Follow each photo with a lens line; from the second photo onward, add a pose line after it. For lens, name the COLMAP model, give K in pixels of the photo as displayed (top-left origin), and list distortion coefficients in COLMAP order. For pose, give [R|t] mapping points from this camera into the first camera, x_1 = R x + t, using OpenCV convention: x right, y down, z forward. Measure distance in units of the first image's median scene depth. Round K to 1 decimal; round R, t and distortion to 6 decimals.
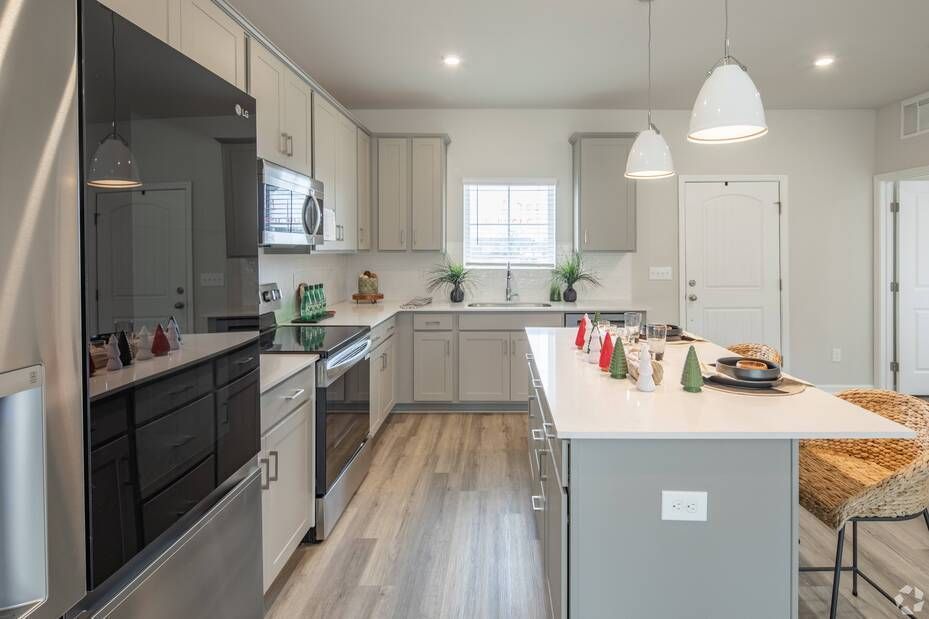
lens RADIAL K [[465.0, 0, 482.9], [0, 465.0, 249.8], [0, 0, 1]] dist [0.006193, -0.000088]
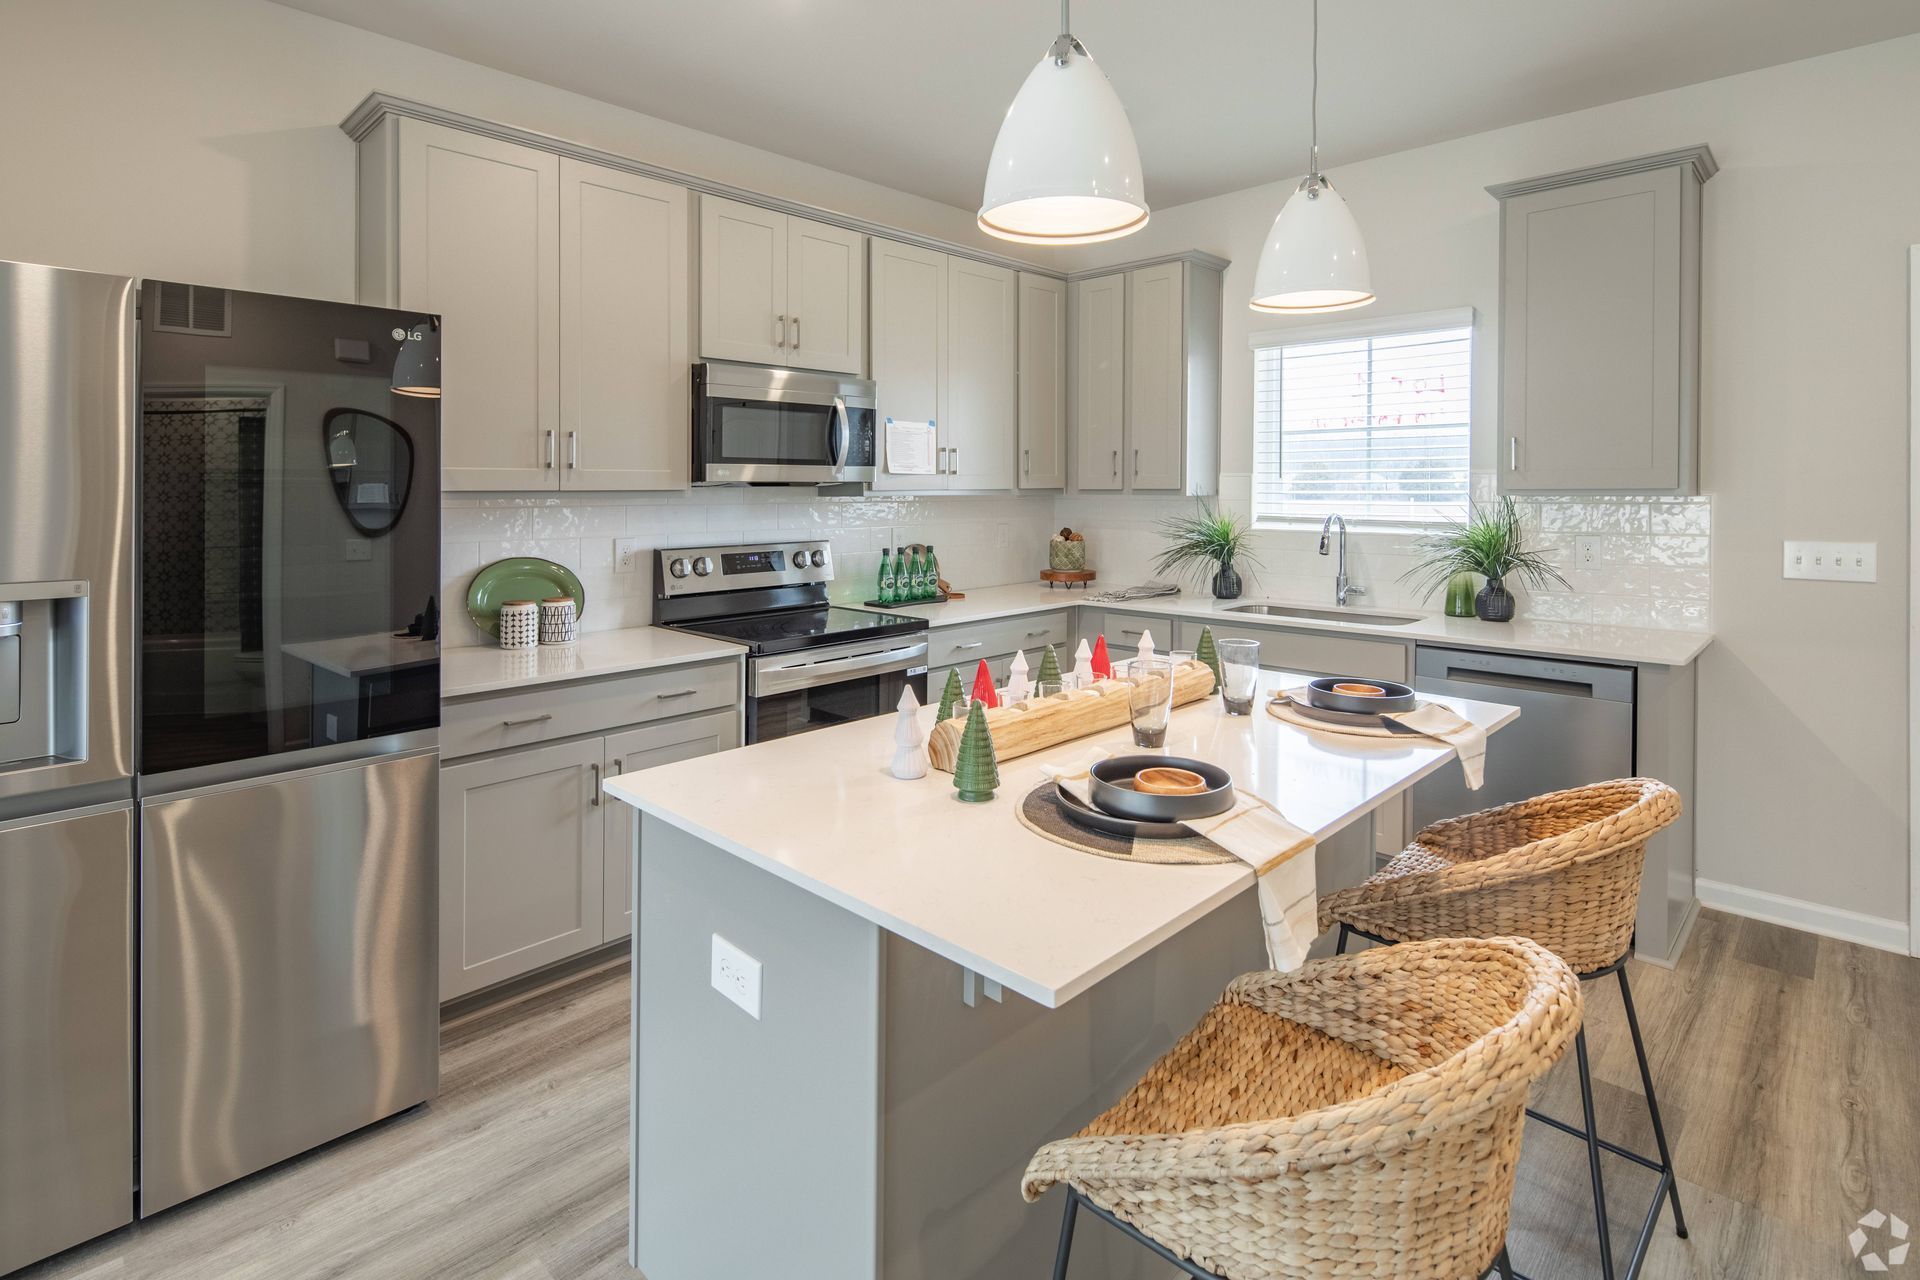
lens RADIAL K [[932.3, 0, 959.5], [0, 932.3, 499.1], [0, 0, 1]] dist [-0.004654, -0.000808]
pose [[0.710219, 0.005810, -0.703956, 0.419475], [0.007550, 0.999846, 0.015869, -0.006600], [0.703940, -0.016585, 0.710066, 0.129017]]
